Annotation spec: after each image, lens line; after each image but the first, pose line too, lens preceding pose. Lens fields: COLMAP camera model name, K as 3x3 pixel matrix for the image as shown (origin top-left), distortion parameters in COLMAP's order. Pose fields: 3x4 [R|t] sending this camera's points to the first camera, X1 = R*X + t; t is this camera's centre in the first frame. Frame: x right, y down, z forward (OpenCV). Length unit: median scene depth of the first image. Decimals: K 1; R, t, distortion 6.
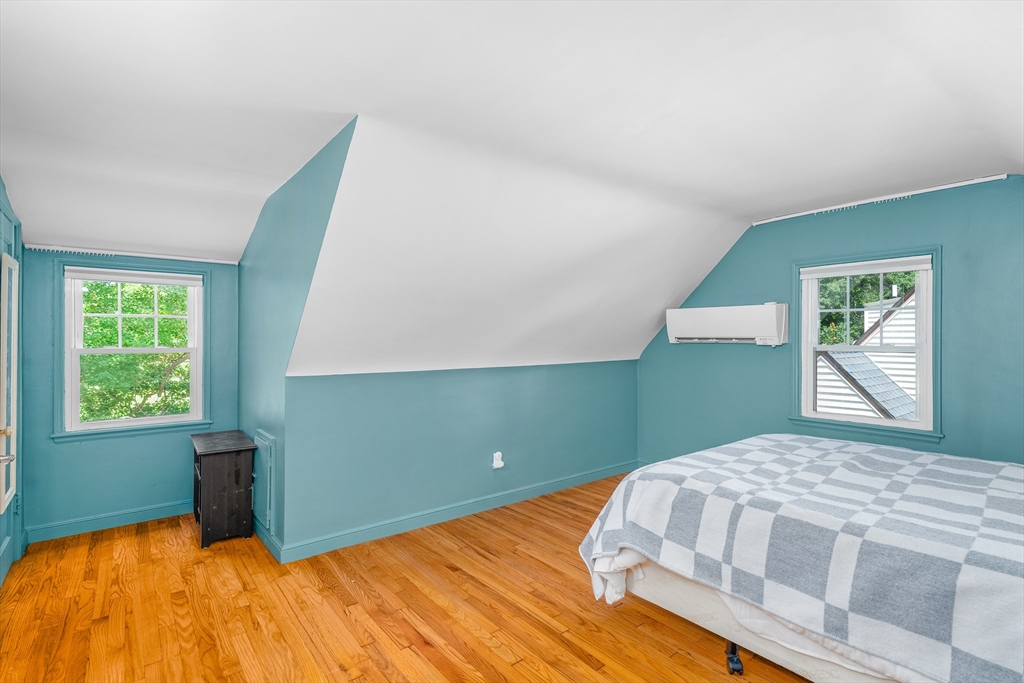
lens RADIAL K [[471.0, 0, 510.4], [0, 471.0, 344.2], [0, 0, 1]] dist [0.008974, 0.001390]
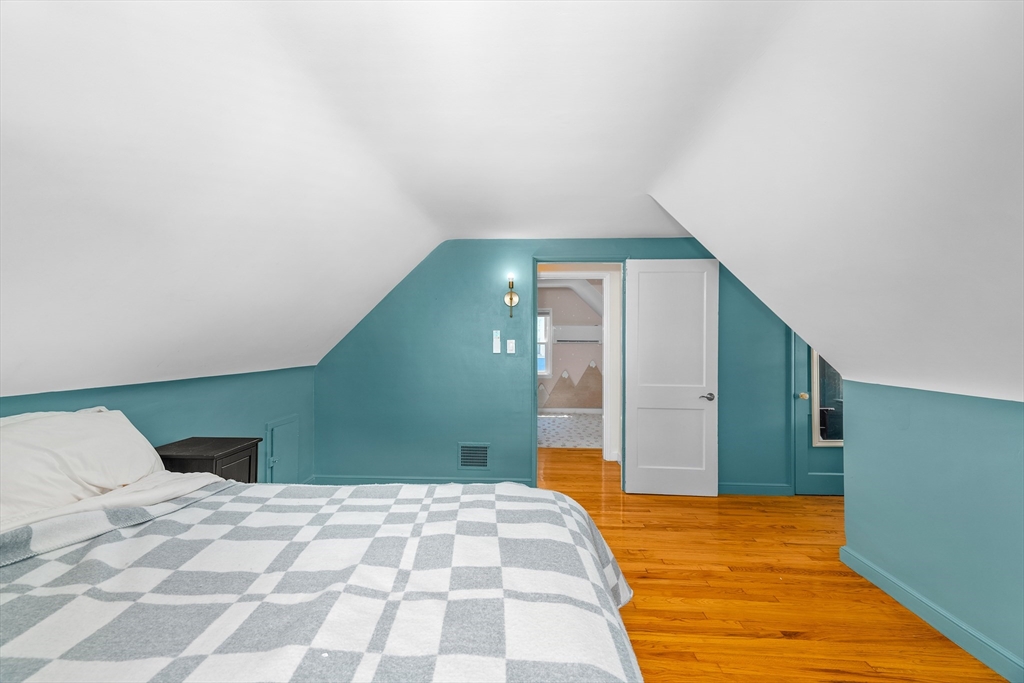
lens RADIAL K [[471.0, 0, 510.2], [0, 471.0, 336.9], [0, 0, 1]] dist [0.008974, 0.001390]
pose [[-0.627131, 0.004160, -0.778903, 0.840932], [-0.001789, 0.999975, 0.006781, -0.016214], [0.778912, 0.005646, -0.627108, 1.231953]]
